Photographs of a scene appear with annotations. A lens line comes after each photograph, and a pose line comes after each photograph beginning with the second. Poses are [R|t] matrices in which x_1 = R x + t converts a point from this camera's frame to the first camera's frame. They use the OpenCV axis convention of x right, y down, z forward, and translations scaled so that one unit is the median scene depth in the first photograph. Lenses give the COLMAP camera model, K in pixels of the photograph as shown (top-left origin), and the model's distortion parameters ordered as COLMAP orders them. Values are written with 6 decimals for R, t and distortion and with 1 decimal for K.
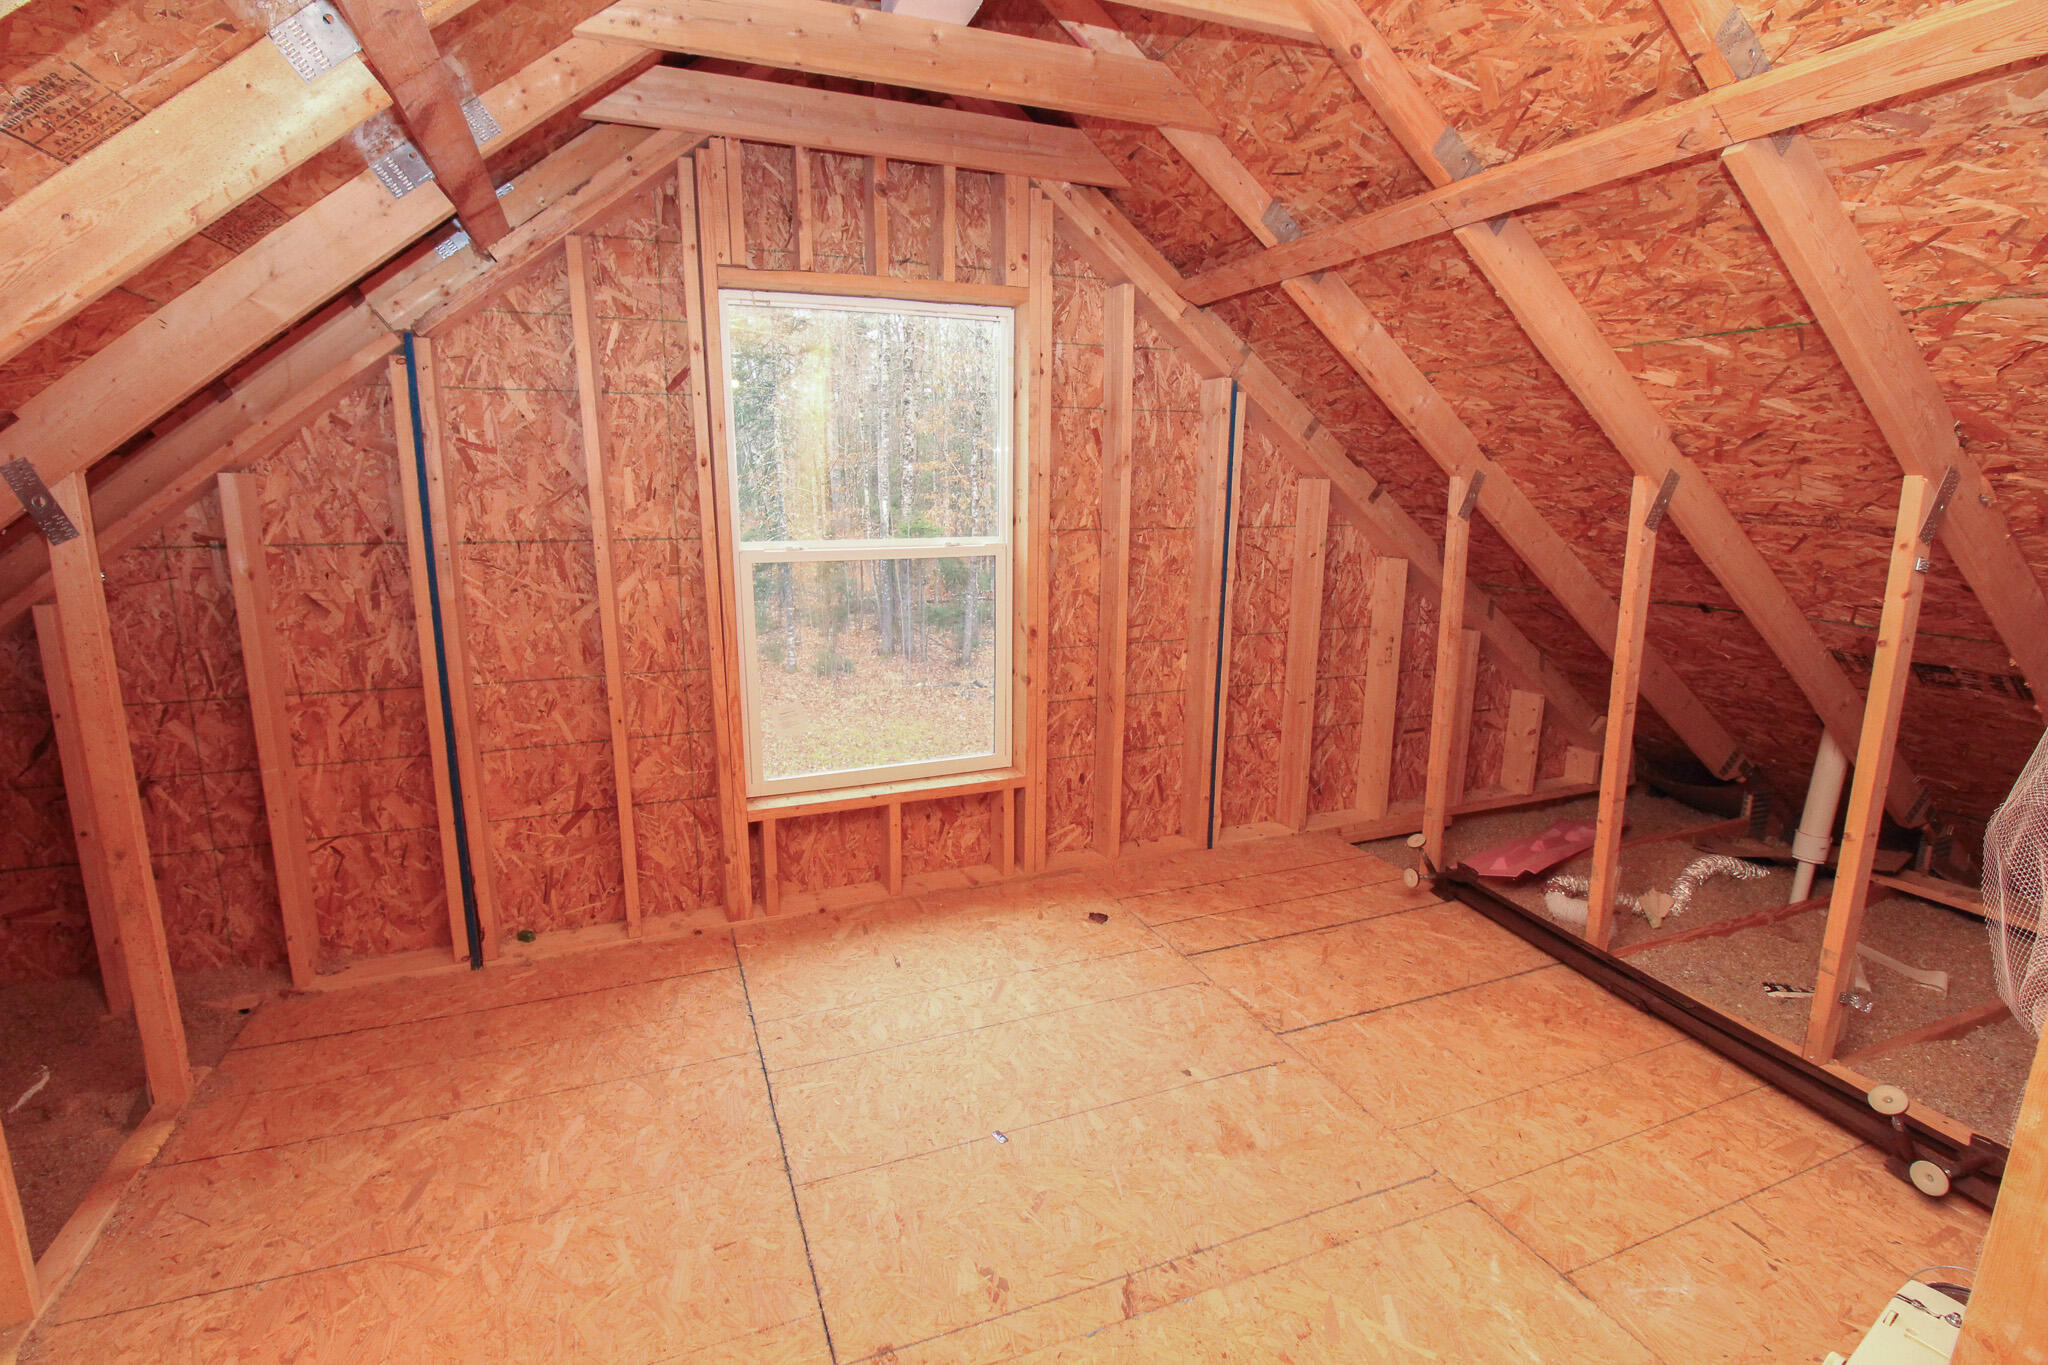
lens RADIAL K [[928.2, 0, 1015.3], [0, 928.2, 661.8], [0, 0, 1]] dist [-0.030545, 0.000712]
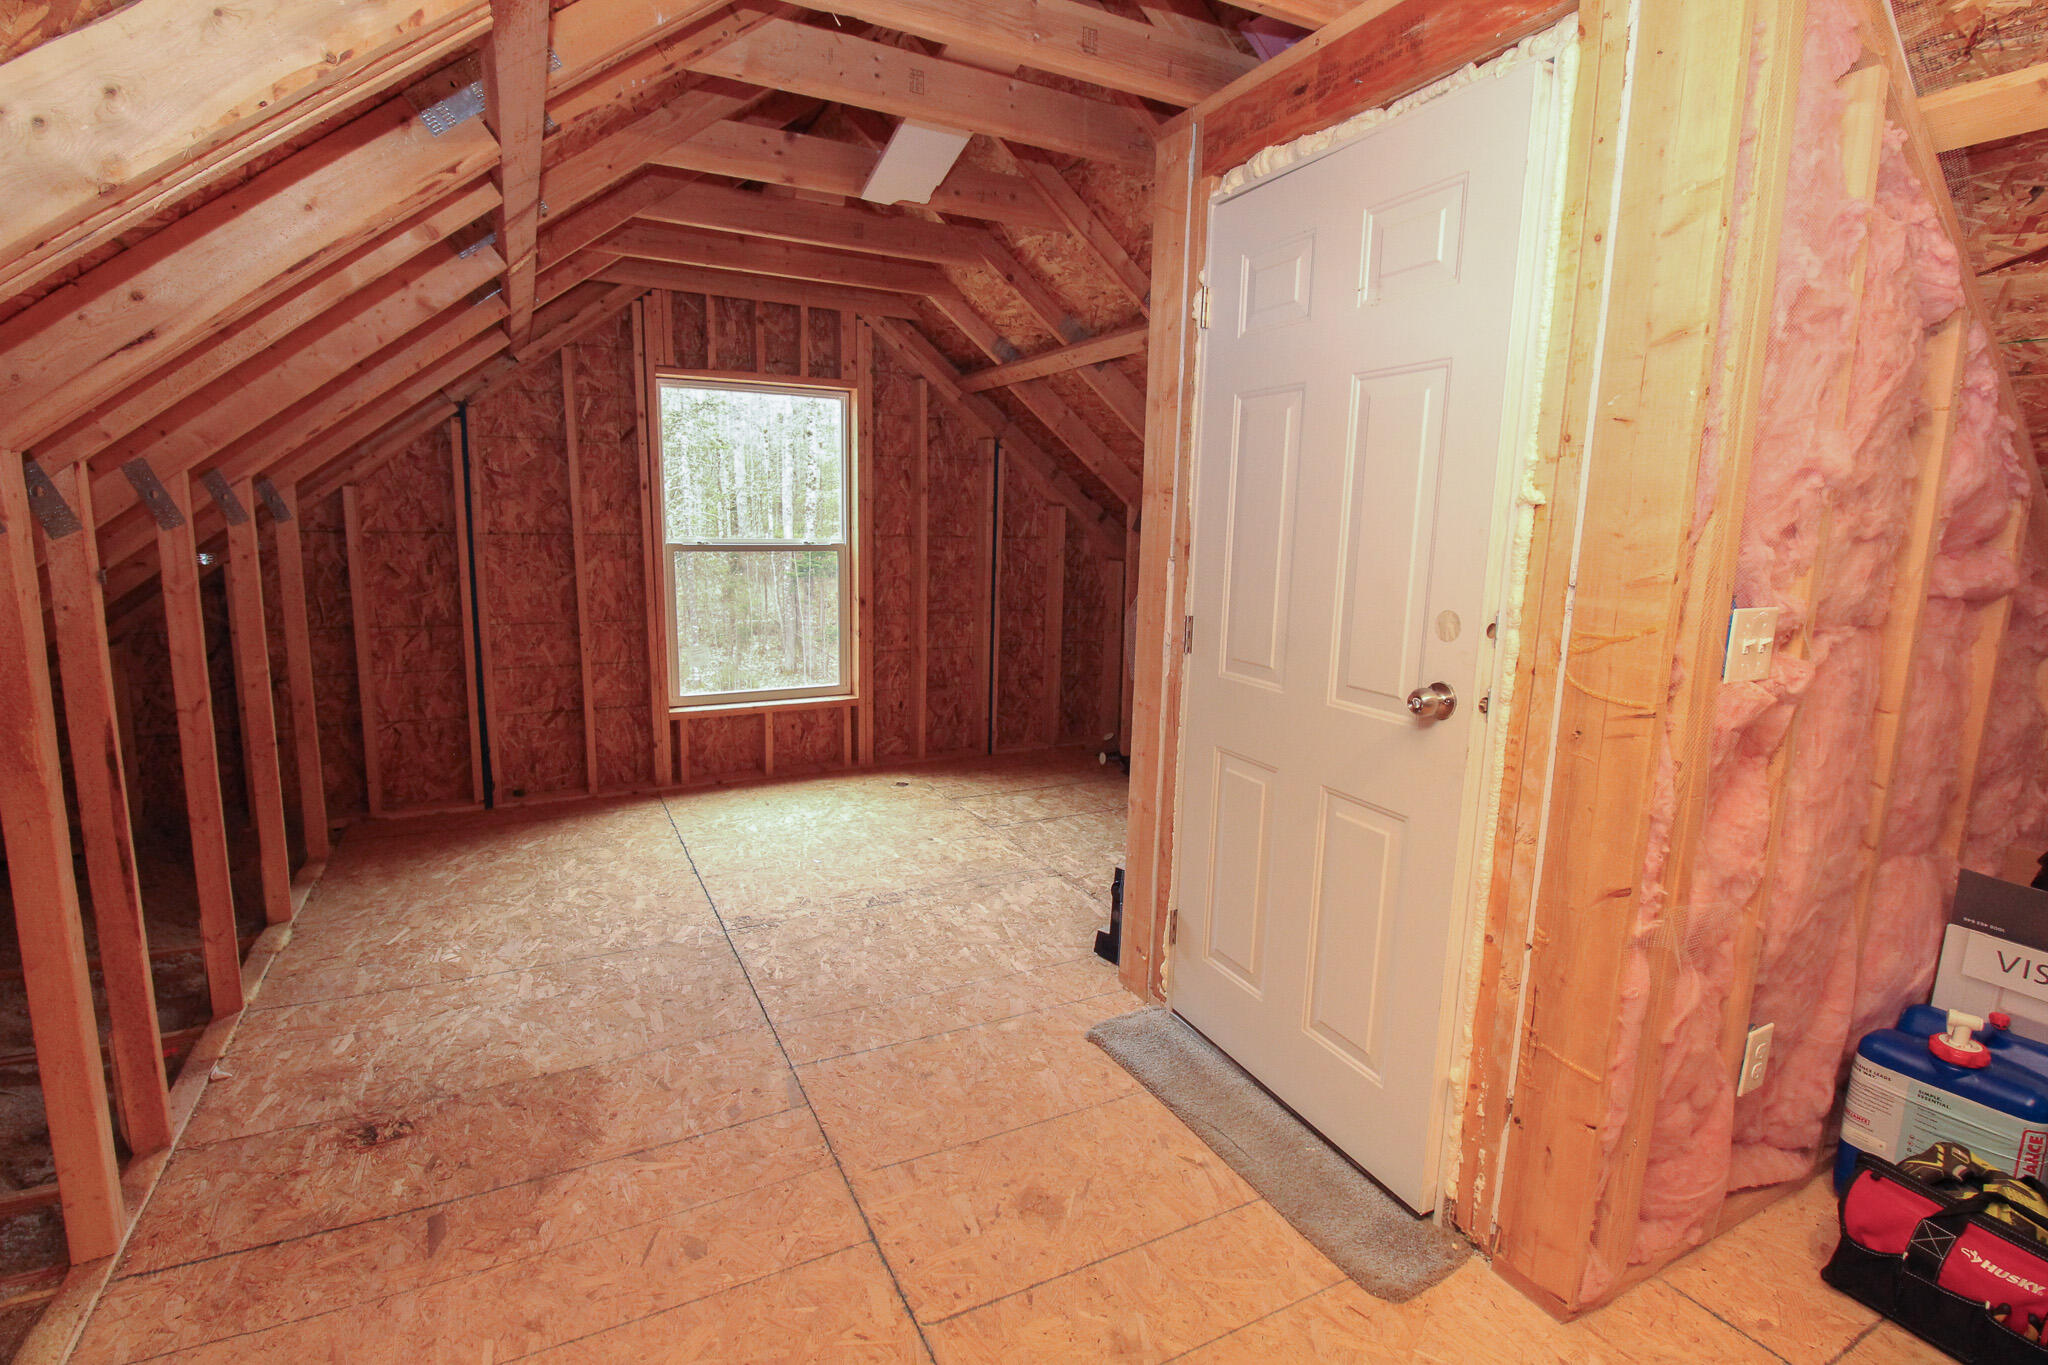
lens RADIAL K [[928.2, 0, 1026.8], [0, 928.2, 672.0], [0, 0, 1]] dist [-0.030545, 0.000712]
pose [[0.994231, 0.002428, 0.107232, 0.138886], [-0.000045, 0.999753, -0.022213, 0.130686], [-0.107260, 0.022080, 0.993986, -0.605440]]
